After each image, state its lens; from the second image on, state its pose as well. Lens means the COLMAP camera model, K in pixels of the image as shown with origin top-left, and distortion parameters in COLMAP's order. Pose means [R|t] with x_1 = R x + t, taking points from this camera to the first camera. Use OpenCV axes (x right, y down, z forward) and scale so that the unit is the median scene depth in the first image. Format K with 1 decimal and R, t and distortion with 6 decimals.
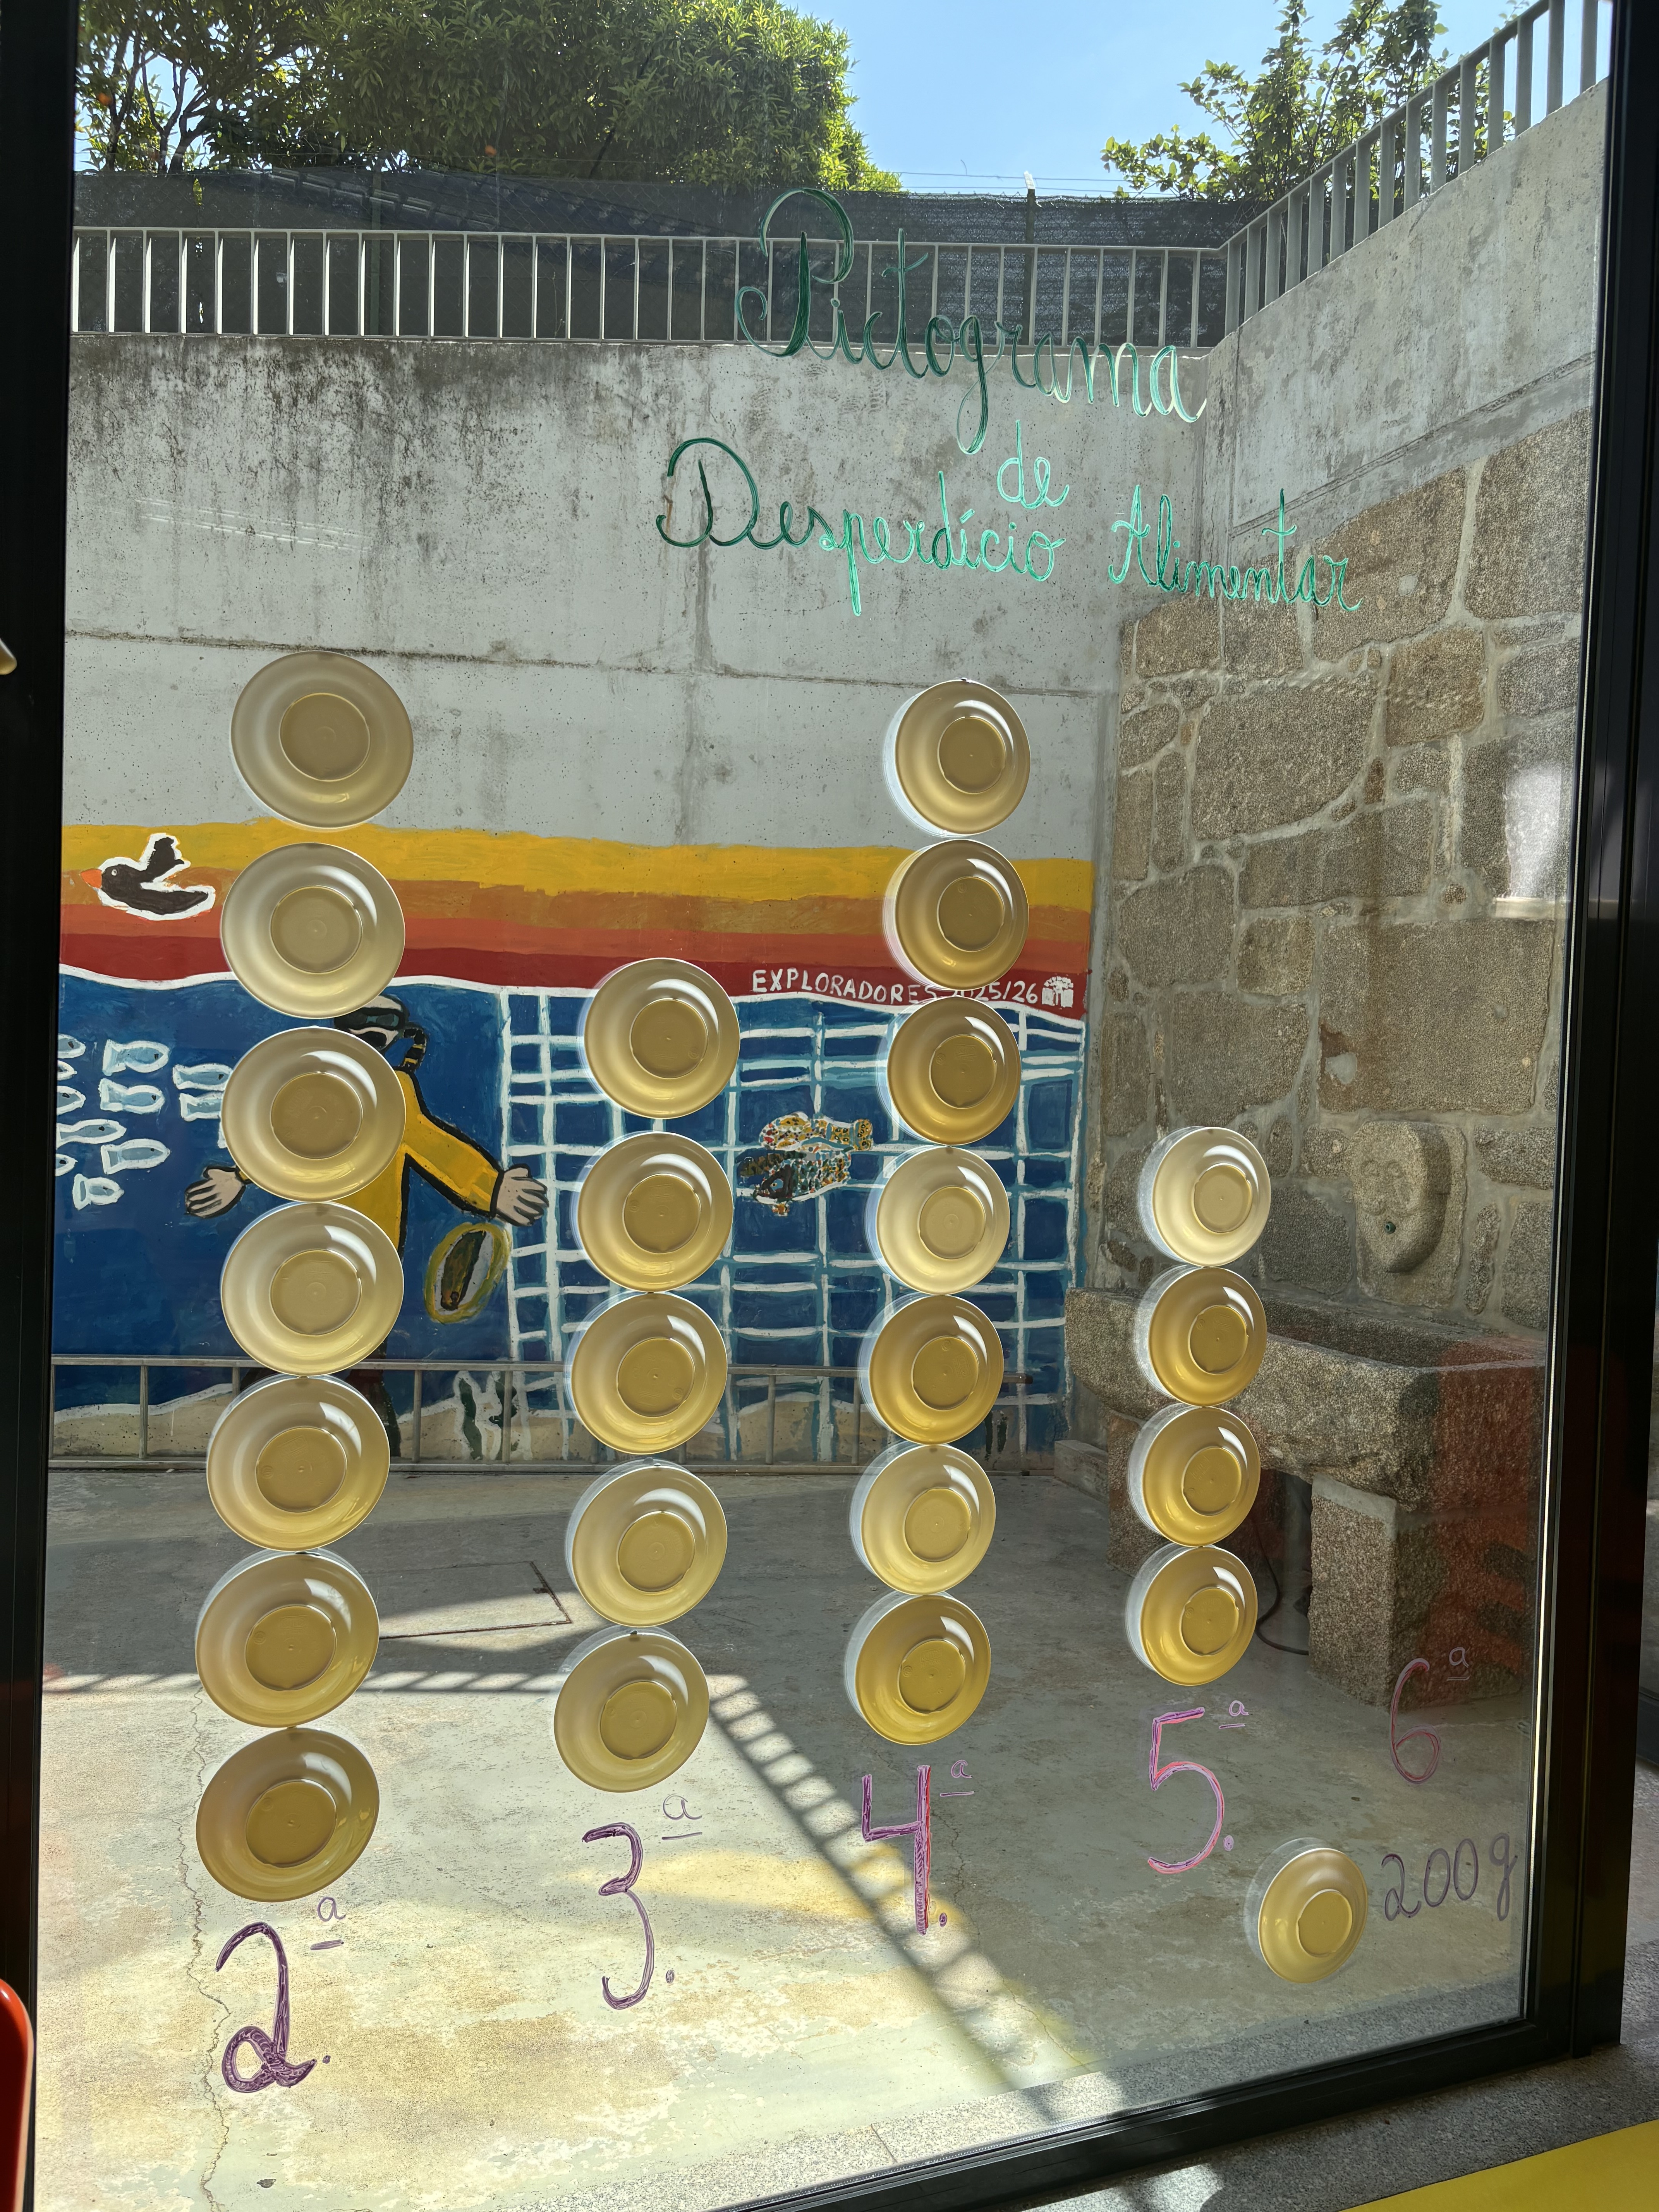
lens RADIAL K [[1722.1, 0, 829.5], [0, 1722.1, 1106.0], [0, 0, 1]] dist [0.008008, 0.006471]
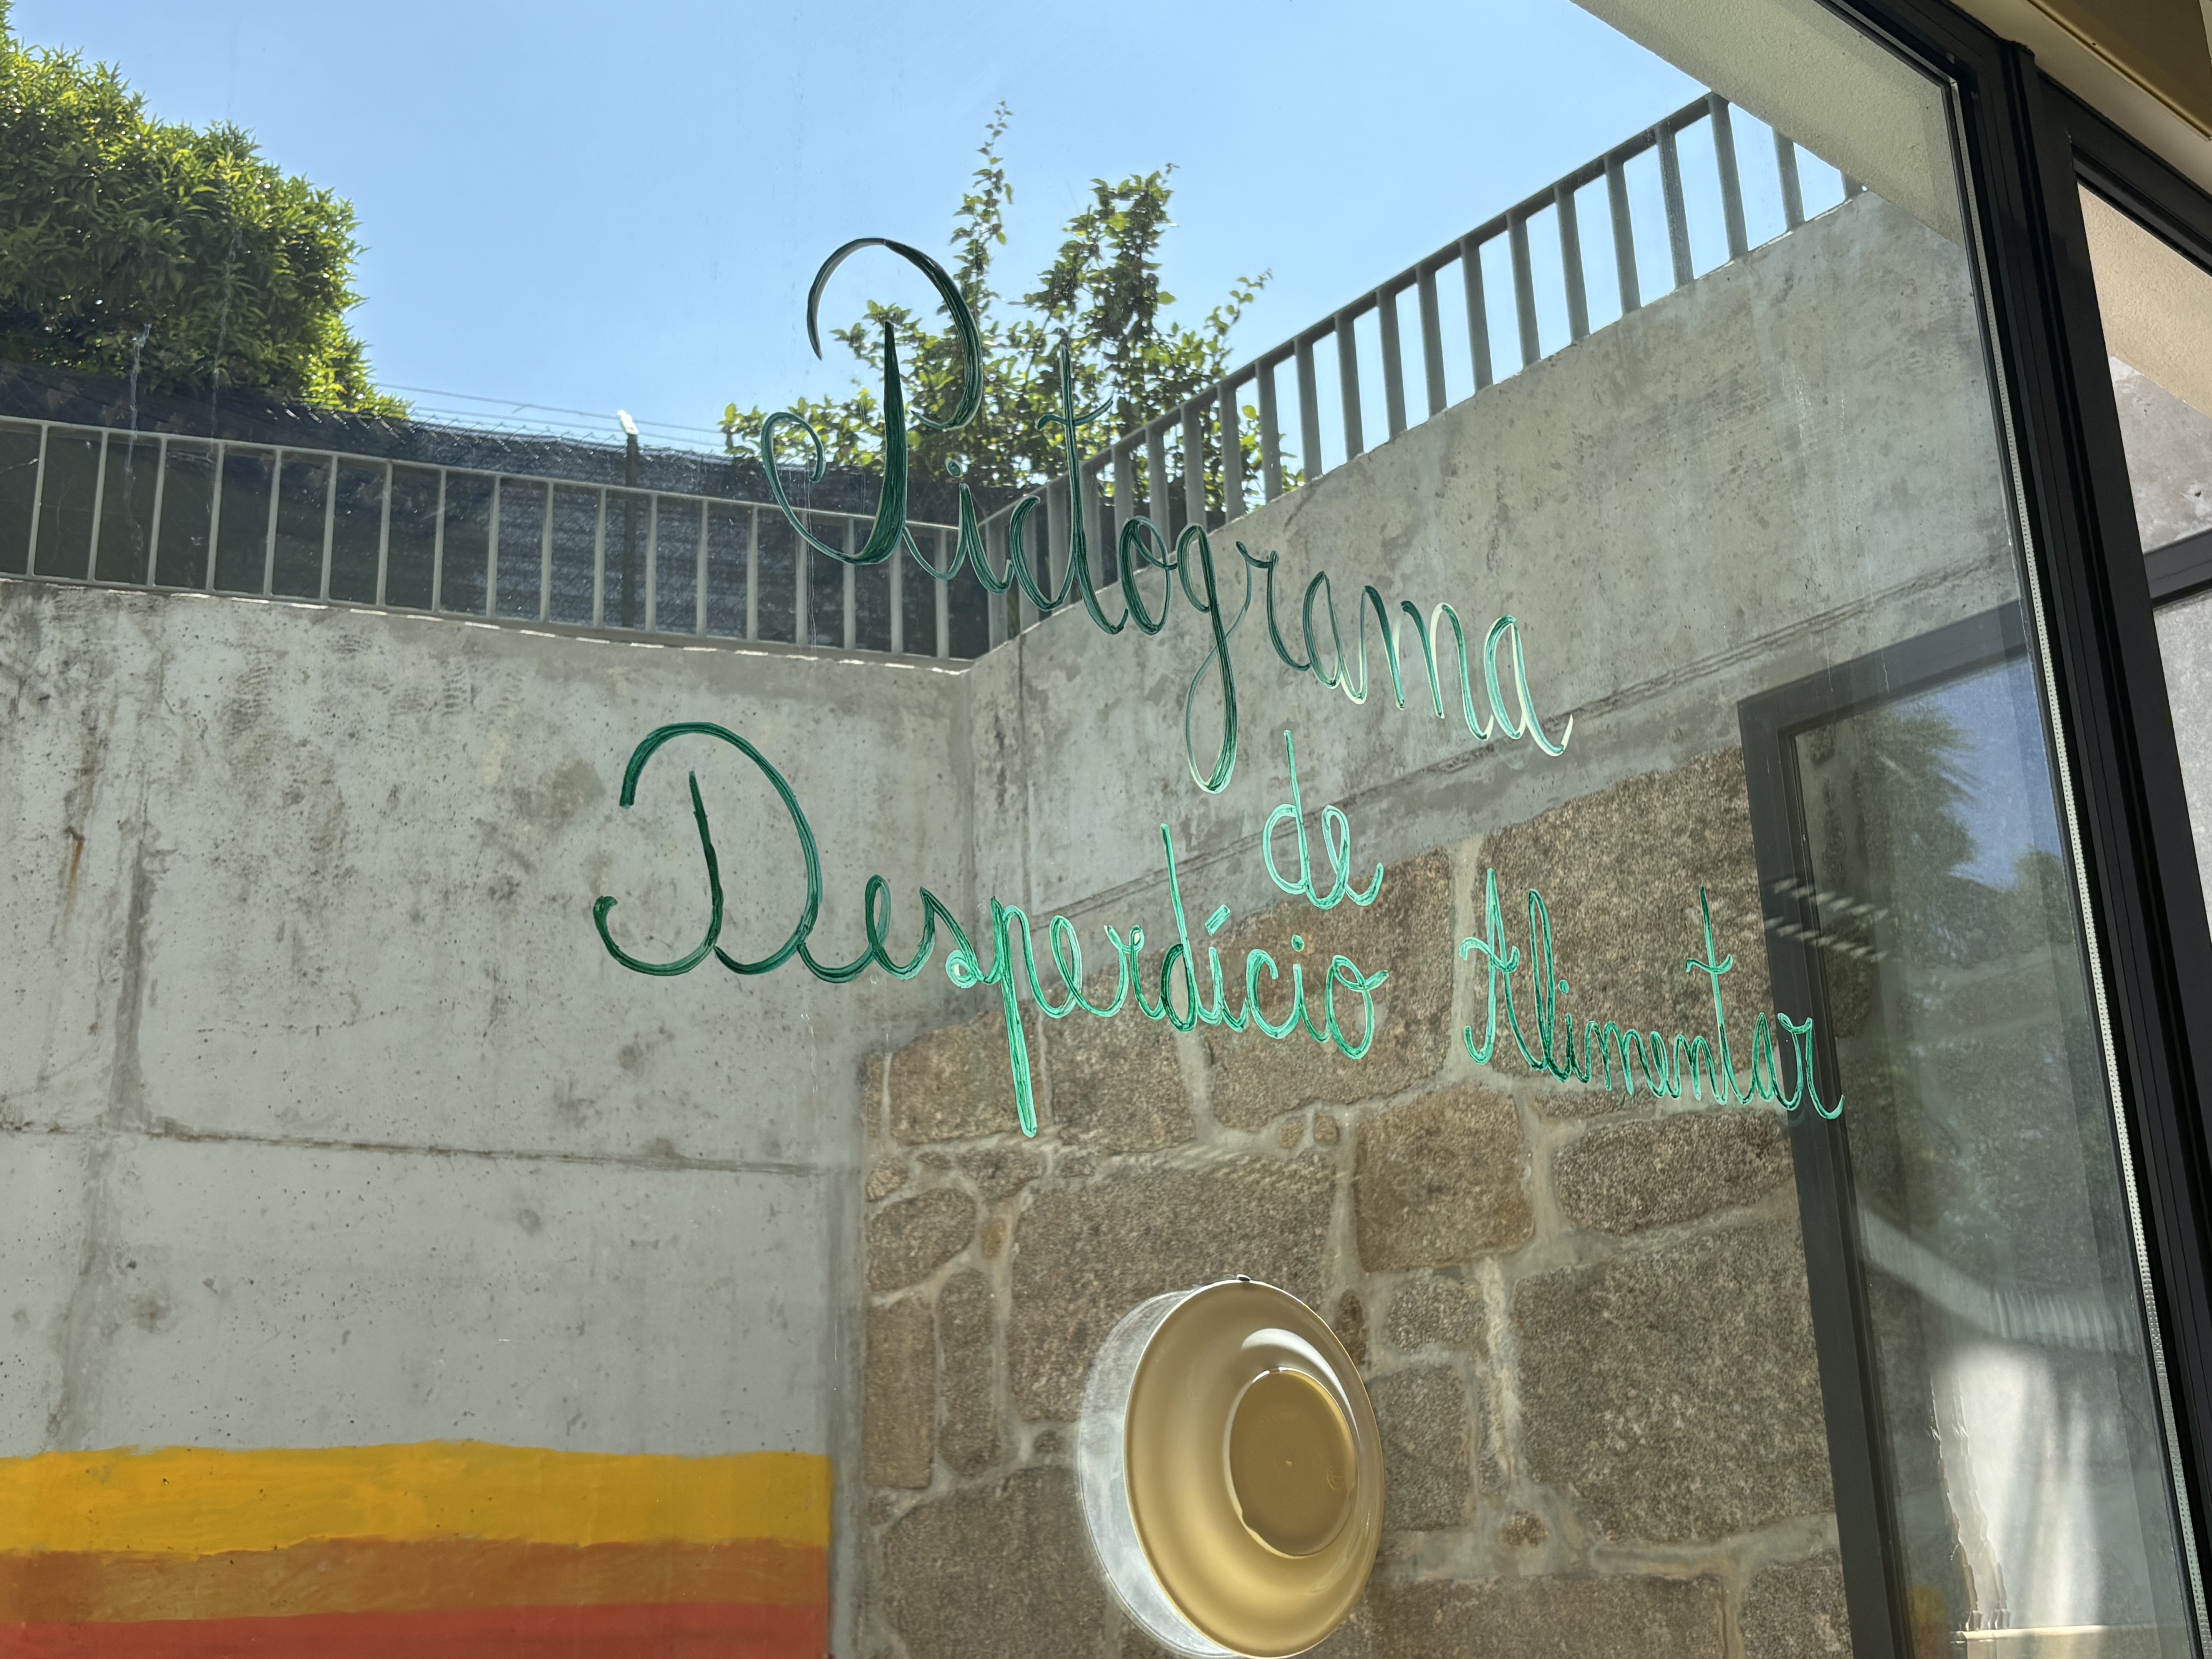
lens RADIAL K [[2466.3, 0, 1106.0], [0, 2466.3, 829.5], [0, 0, 1]] dist [0.132544, -0.417550]
pose [[0.938953, 0.048510, 0.340608, -0.056024], [0.071555, 0.940825, -0.331251, -0.058270], [-0.336522, 0.335402, 0.879920, 0.166984]]
